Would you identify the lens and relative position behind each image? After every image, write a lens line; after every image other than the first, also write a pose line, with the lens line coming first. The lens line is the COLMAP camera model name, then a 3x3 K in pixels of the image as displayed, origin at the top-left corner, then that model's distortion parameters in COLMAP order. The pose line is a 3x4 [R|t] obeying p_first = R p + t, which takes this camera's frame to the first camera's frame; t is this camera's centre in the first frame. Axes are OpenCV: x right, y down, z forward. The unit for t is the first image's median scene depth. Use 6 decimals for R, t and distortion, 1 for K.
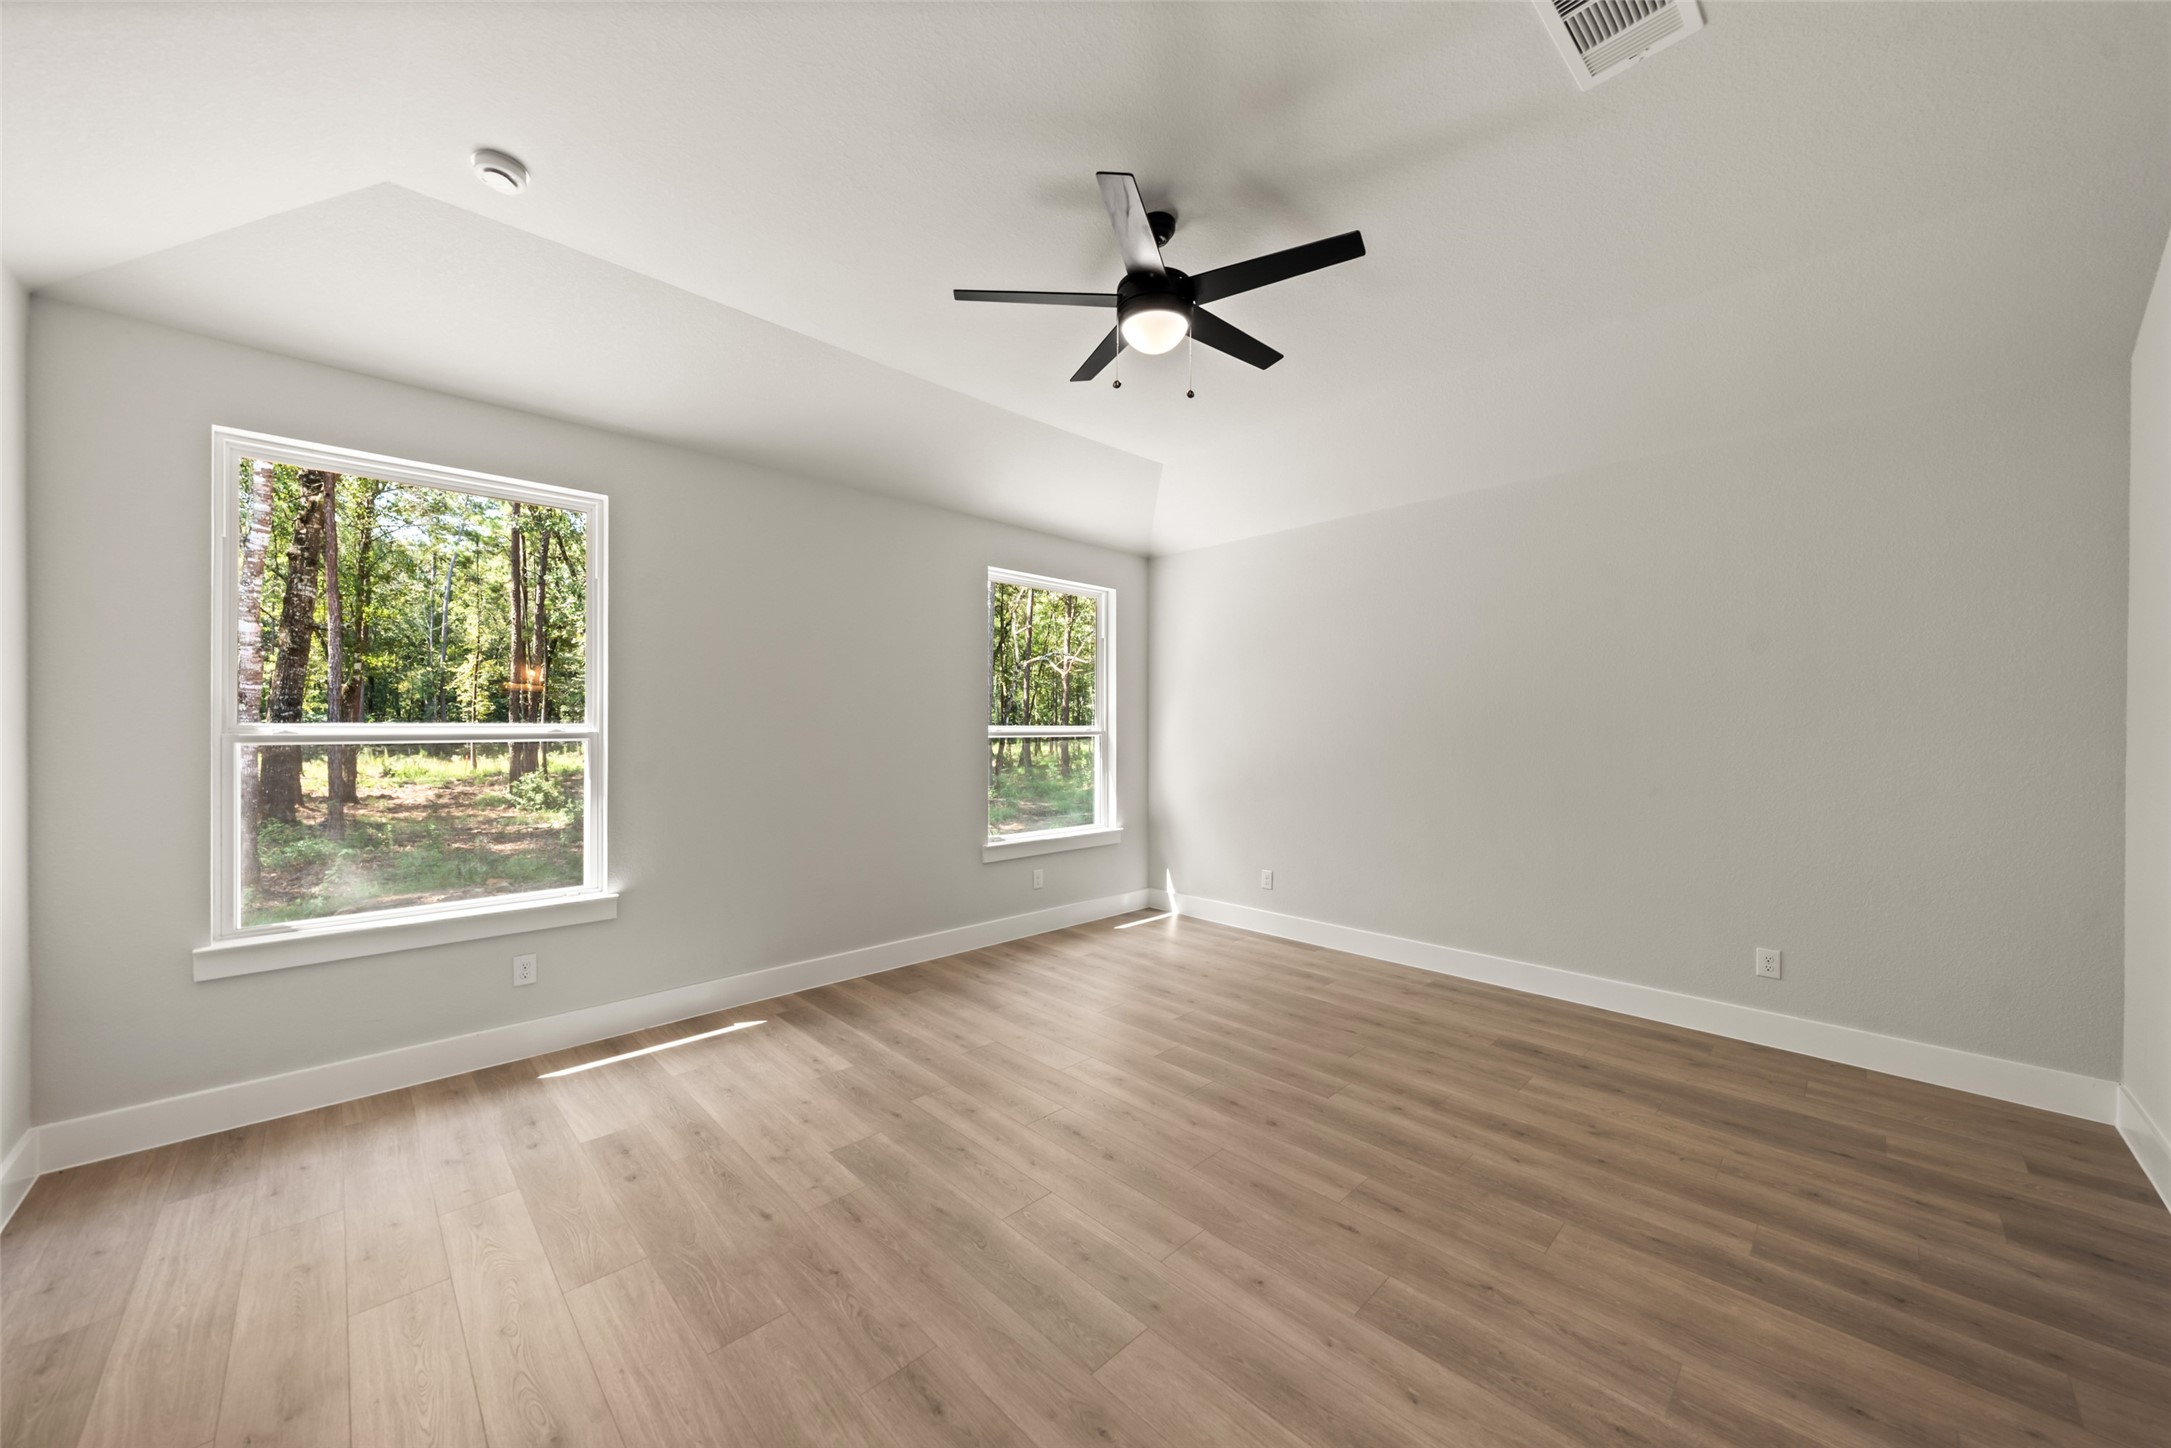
lens RADIAL K [[779.8, 0, 1093.1], [0, 779.8, 722.9], [0, 0, 1]] dist [-0.002817, 0.000356]
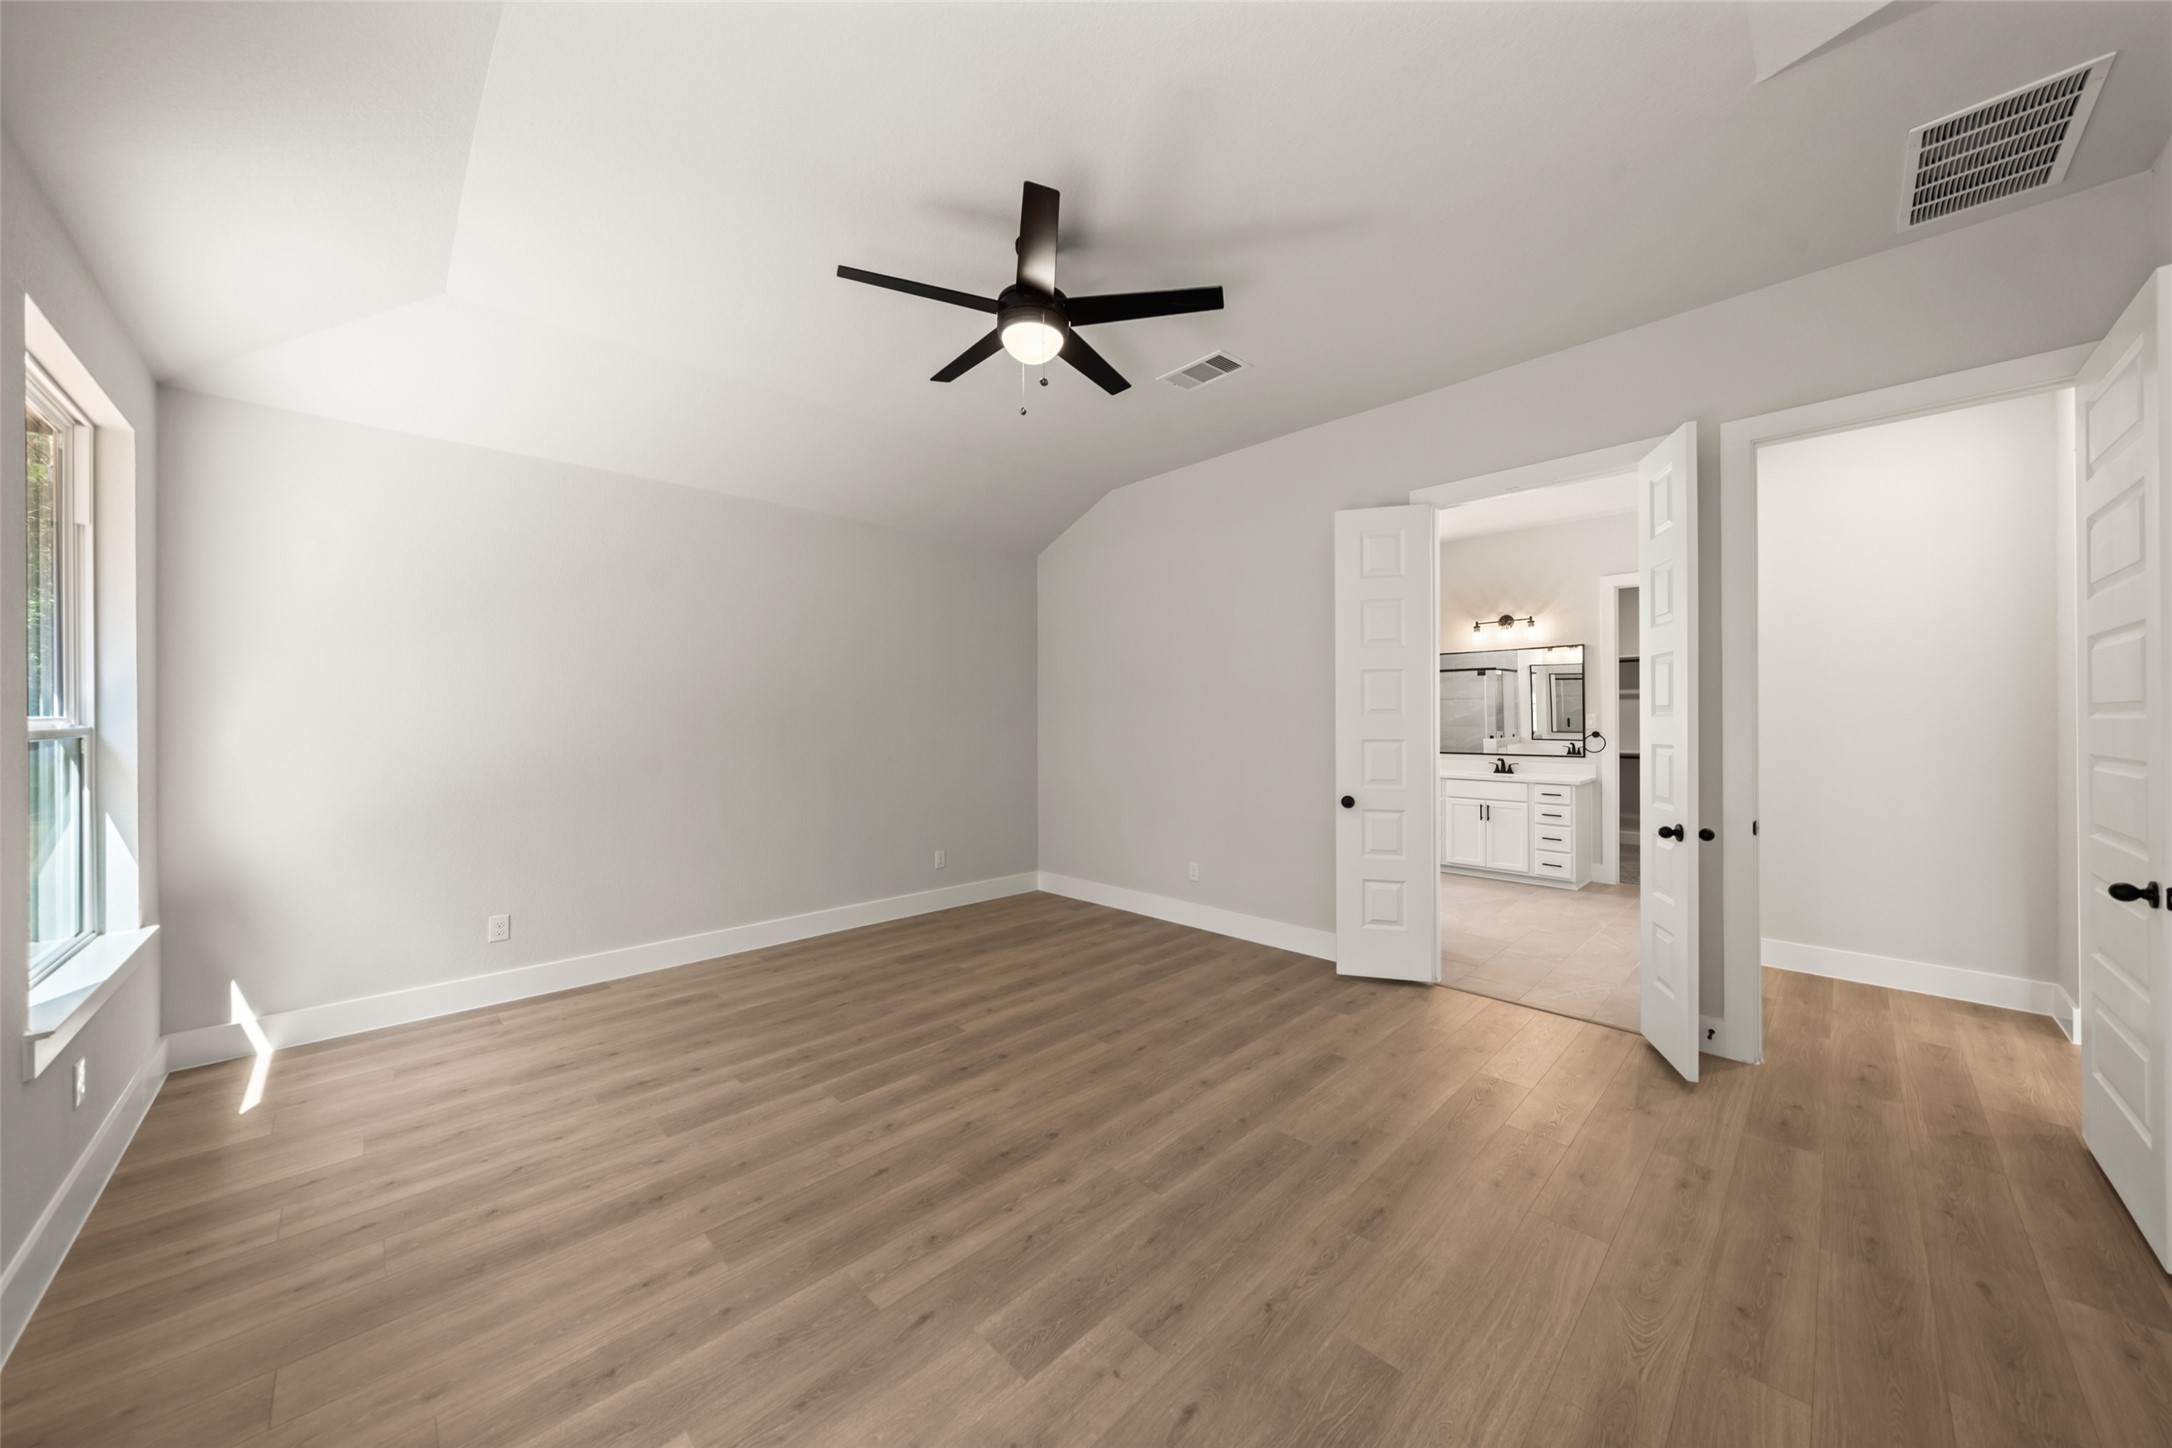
lens RADIAL K [[745.4, 0, 1065.1], [0, 745.4, 716.9], [0, 0, 1]] dist [-0.003676, 0.000185]
pose [[0.014136, -0.001538, 0.999899, -0.792345], [-0.001755, 0.999997, 0.001563, 0.004393], [-0.999899, -0.001777, 0.014133, 0.802602]]
